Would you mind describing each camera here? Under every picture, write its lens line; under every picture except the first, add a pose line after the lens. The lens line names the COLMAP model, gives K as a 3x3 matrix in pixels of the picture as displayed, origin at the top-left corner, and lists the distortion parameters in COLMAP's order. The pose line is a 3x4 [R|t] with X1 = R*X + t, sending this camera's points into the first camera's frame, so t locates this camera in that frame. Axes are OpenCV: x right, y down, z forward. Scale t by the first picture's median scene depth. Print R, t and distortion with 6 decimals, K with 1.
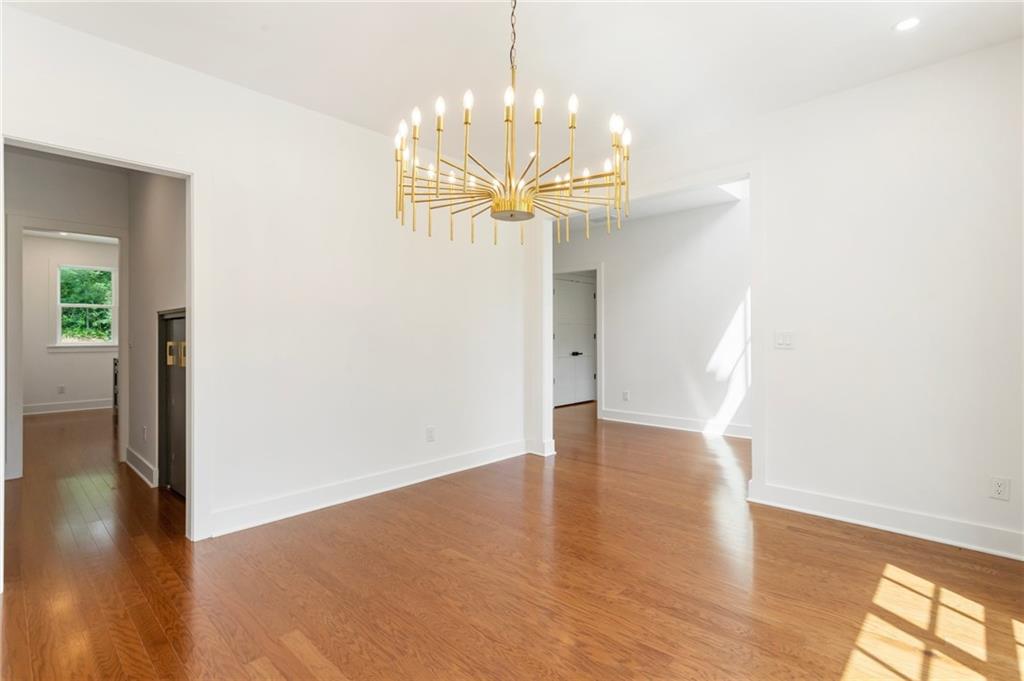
lens RADIAL K [[491.9, 0, 517.4], [0, 491.9, 332.5], [0, 0, 1]] dist [0.003304, 0.002313]
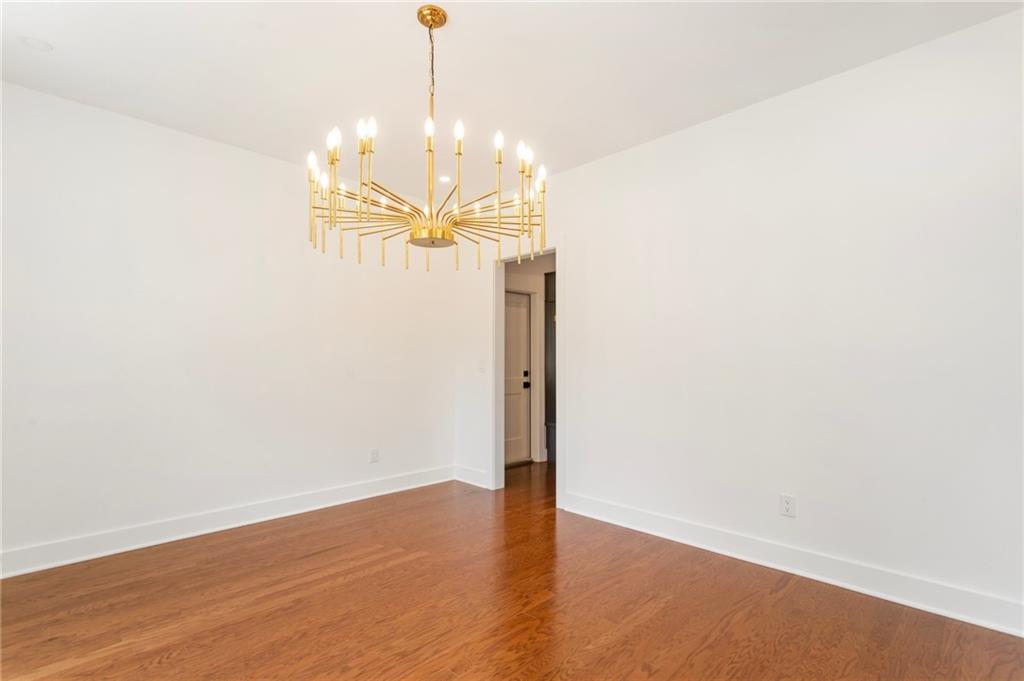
lens RADIAL K [[491.9, 0, 520.1], [0, 491.9, 346.5], [0, 0, 1]] dist [0.003304, 0.002313]
pose [[-0.031894, -0.020774, -0.999275, 0.940149], [0.005295, 0.999766, -0.020954, -0.012893], [0.999477, -0.005960, -0.031777, 1.136175]]
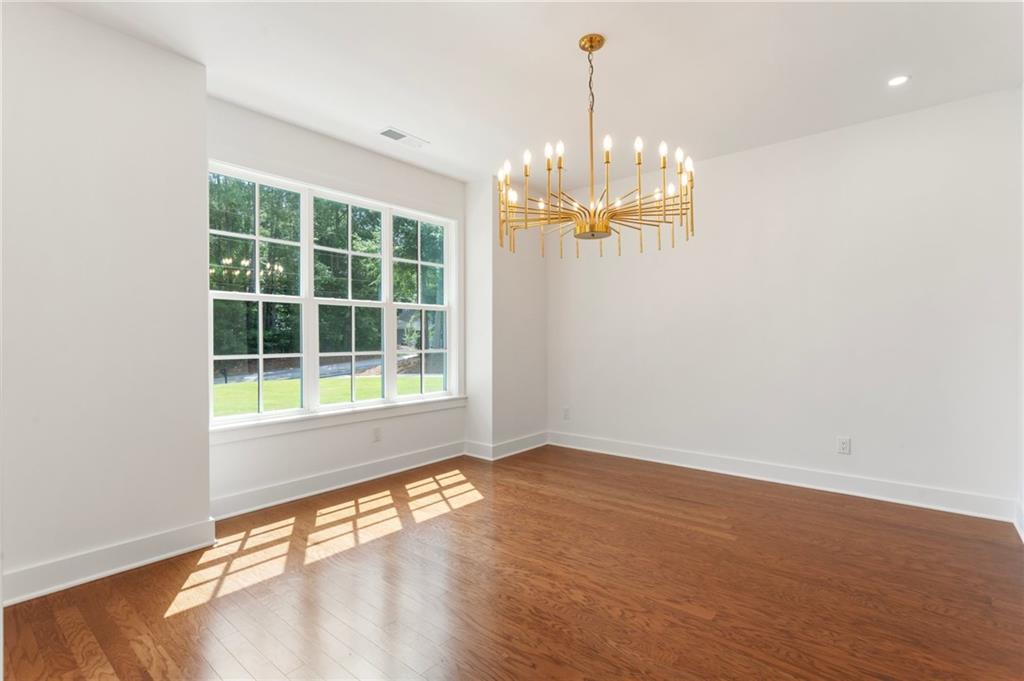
lens RADIAL K [[491.9, 0, 510.8], [0, 491.9, 342.4], [0, 0, 1]] dist [0.003304, 0.002313]
pose [[-0.998794, 0.006771, -0.048637, 0.231772], [0.006600, 0.999972, 0.003663, 0.013175], [0.048661, 0.003338, -0.998810, 2.039328]]
